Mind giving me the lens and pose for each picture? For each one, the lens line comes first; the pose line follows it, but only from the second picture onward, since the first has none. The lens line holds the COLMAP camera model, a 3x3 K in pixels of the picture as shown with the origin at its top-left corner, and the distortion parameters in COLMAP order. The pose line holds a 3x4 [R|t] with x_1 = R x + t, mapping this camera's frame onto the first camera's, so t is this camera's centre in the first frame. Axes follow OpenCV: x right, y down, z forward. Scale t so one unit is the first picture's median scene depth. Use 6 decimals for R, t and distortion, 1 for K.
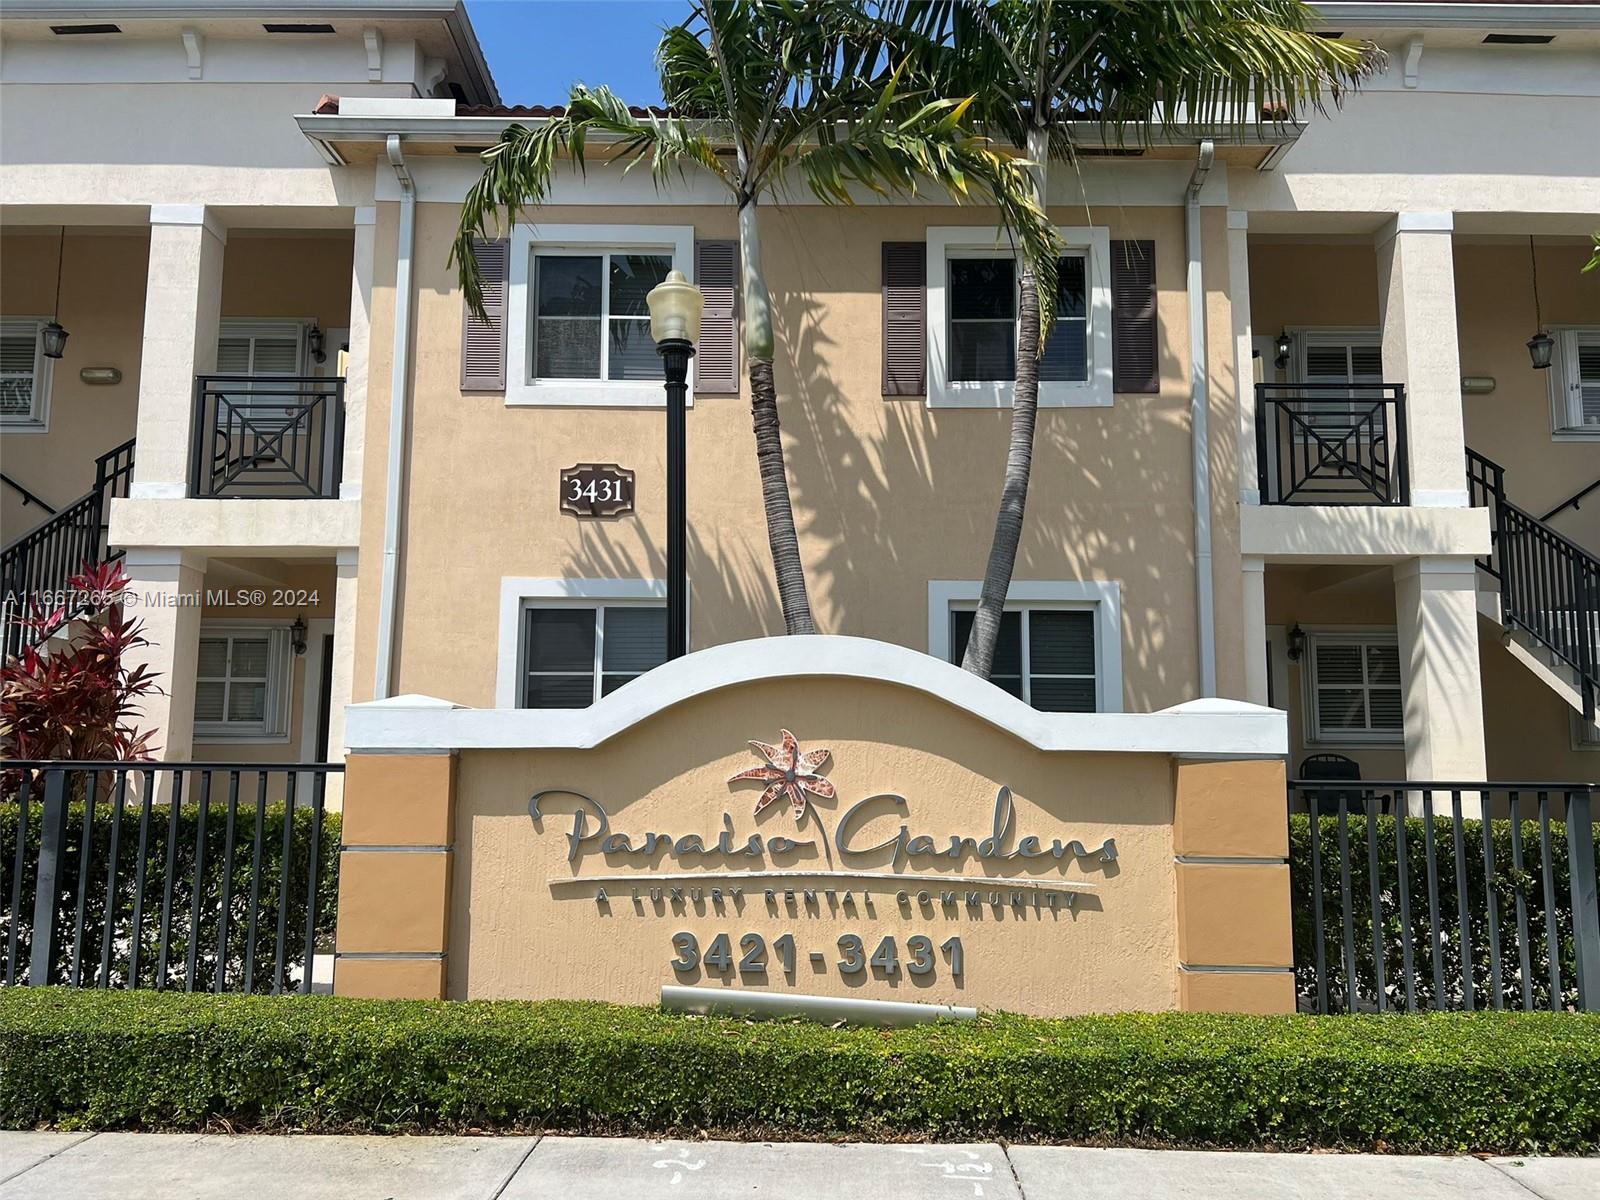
lens RADIAL K [[1212.5, 0, 794.7], [0, 1212.5, 608.8], [0, 0, 1]] dist [0.055958, -0.055381]
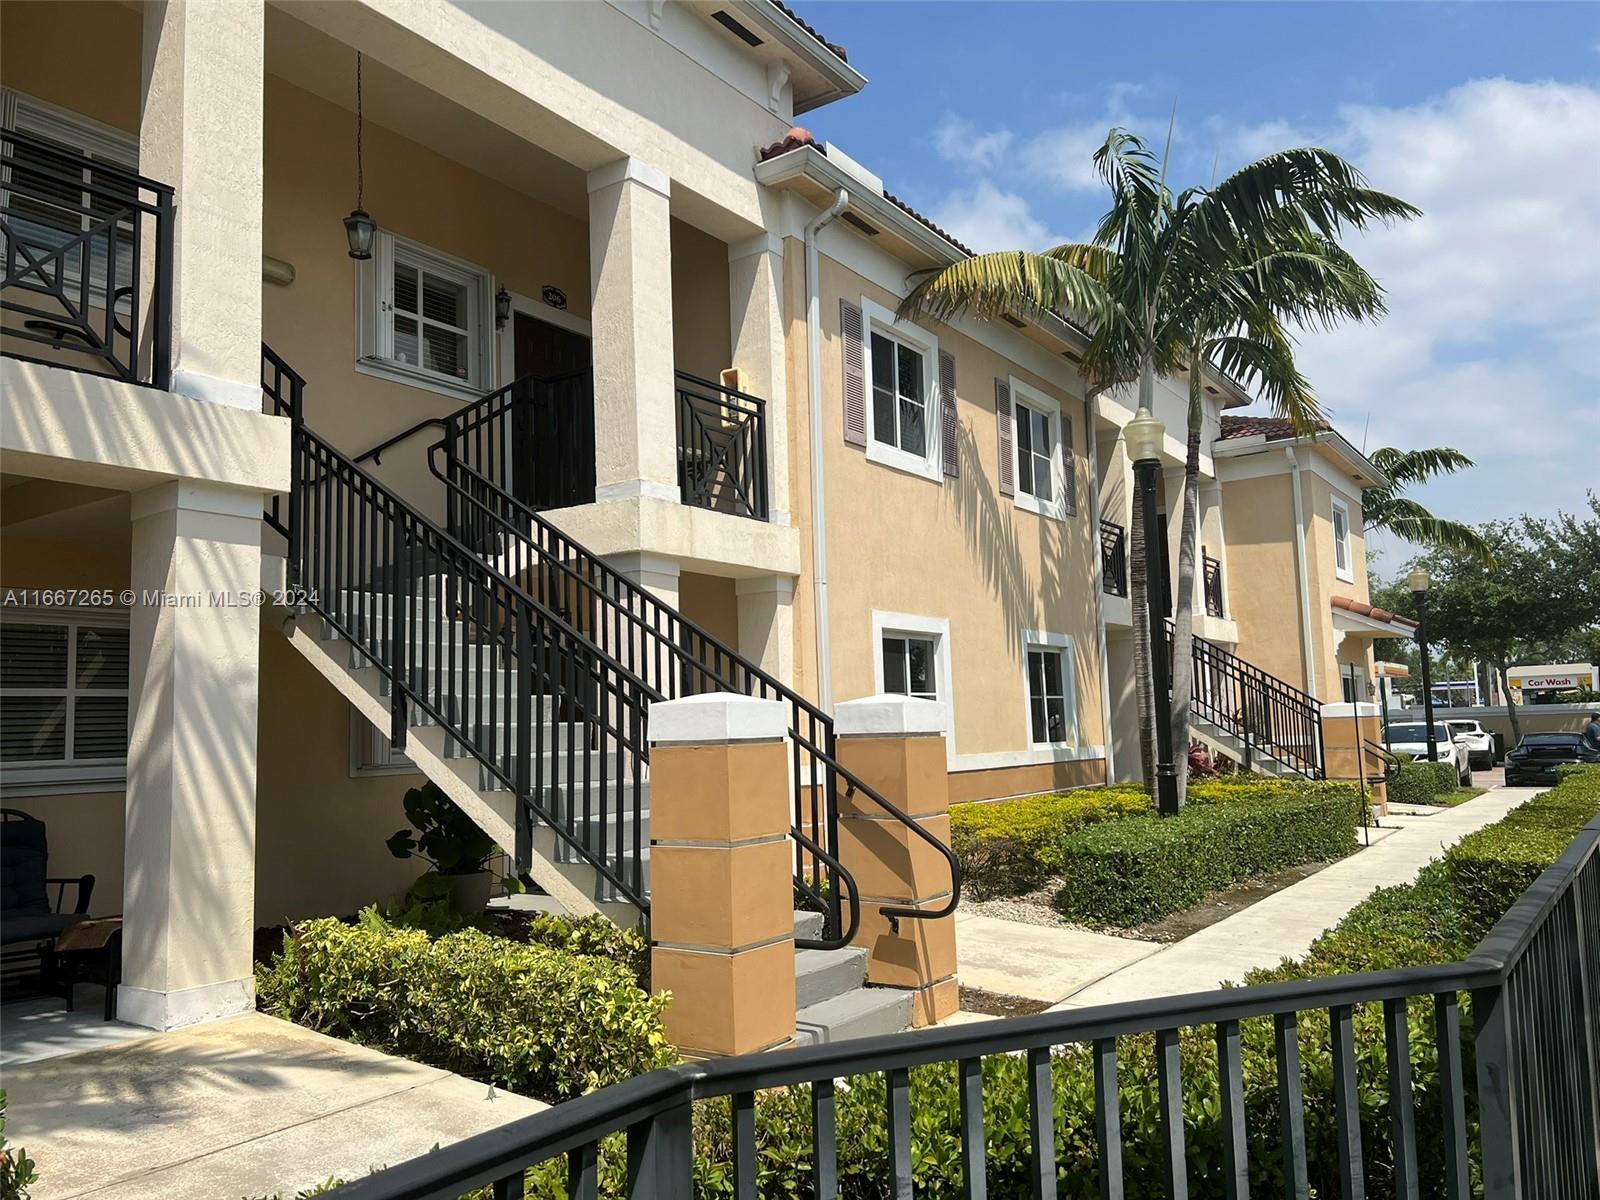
lens RADIAL K [[1212.5, 0, 797.2], [0, 1212.5, 608.0], [0, 0, 1]] dist [0.055958, -0.055381]
pose [[0.575629, 0.056586, 0.815750, 0.191971], [-0.072519, 0.997205, -0.018000, 0.006243], [-0.814489, -0.048796, 0.578124, 0.390439]]
